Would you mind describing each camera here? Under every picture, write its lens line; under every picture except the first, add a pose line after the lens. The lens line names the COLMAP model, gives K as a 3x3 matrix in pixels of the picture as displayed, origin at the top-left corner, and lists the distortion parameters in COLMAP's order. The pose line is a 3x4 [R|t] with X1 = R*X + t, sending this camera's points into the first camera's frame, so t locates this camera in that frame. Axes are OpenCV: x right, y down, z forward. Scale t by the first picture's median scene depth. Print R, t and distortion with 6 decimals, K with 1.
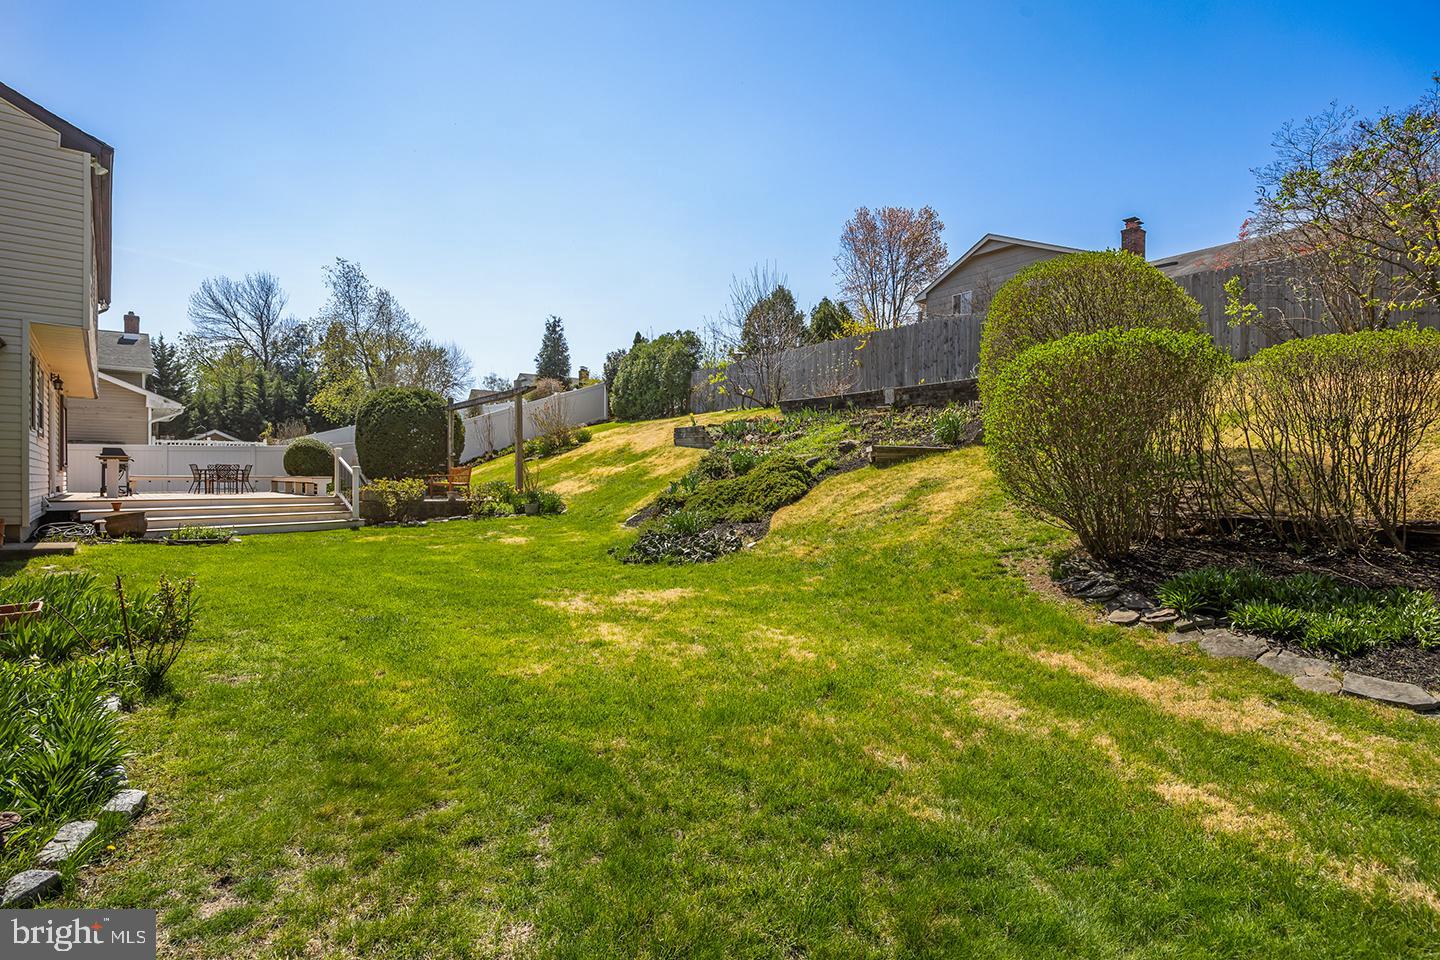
lens RADIAL K [[715.7, 0, 728.3], [0, 715.7, 481.0], [0, 0, 1]] dist [-0.002363, -0.000976]
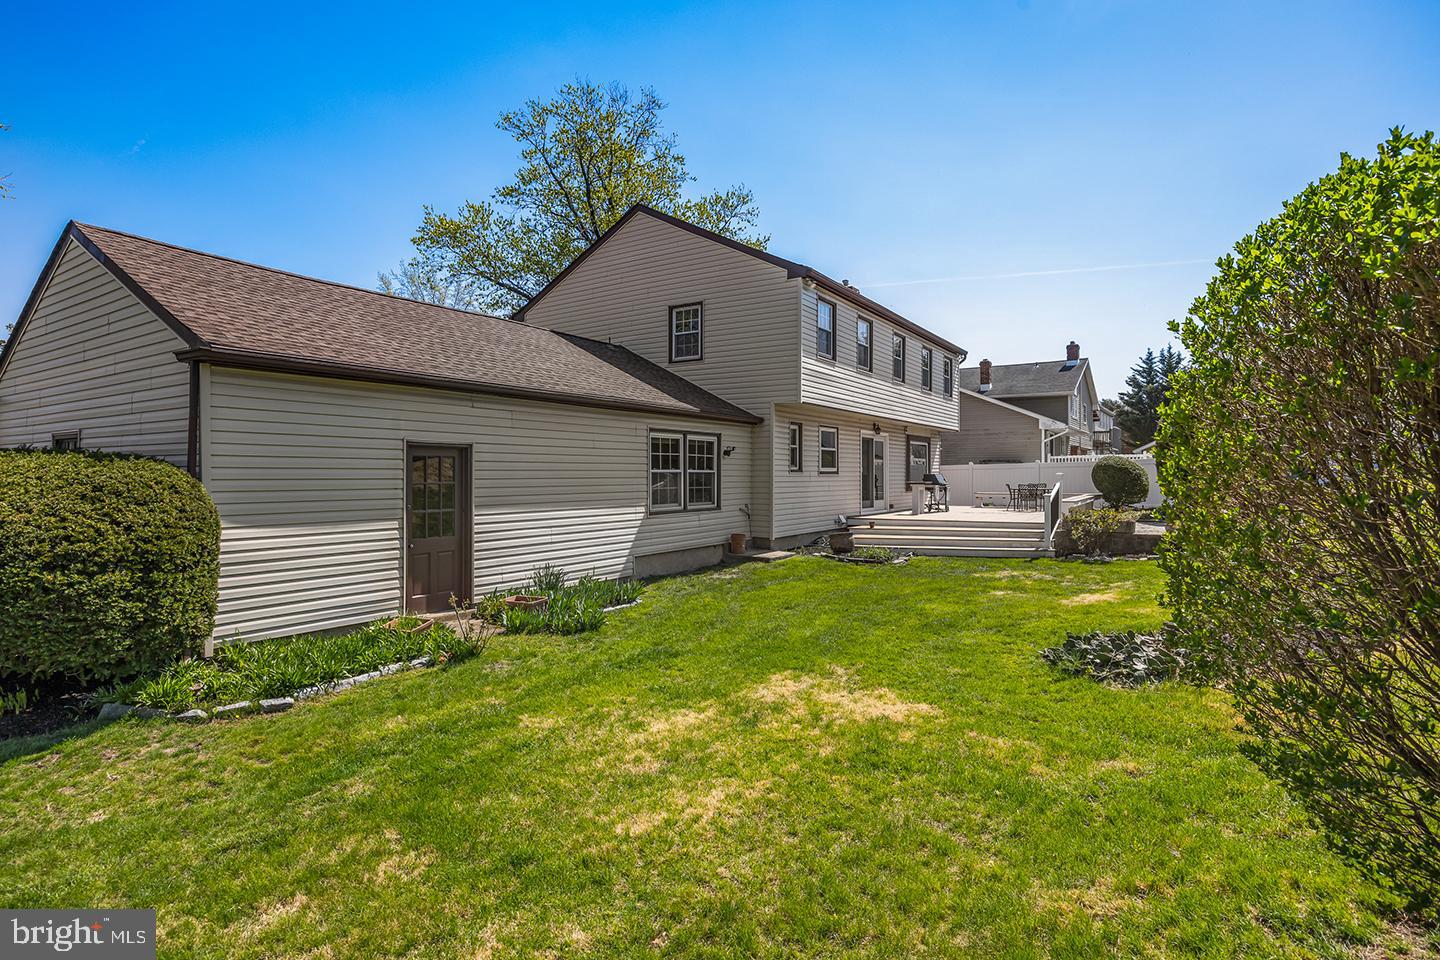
lens RADIAL K [[742.9, 0, 723.3], [0, 742.9, 469.1], [0, 0, 1]] dist [-0.008264, -0.000939]
pose [[0.280772, -0.005815, -0.959757, 0.187286], [-0.005206, 0.999958, -0.007581, -0.027637], [0.959760, 0.007125, 0.280730, 0.177239]]
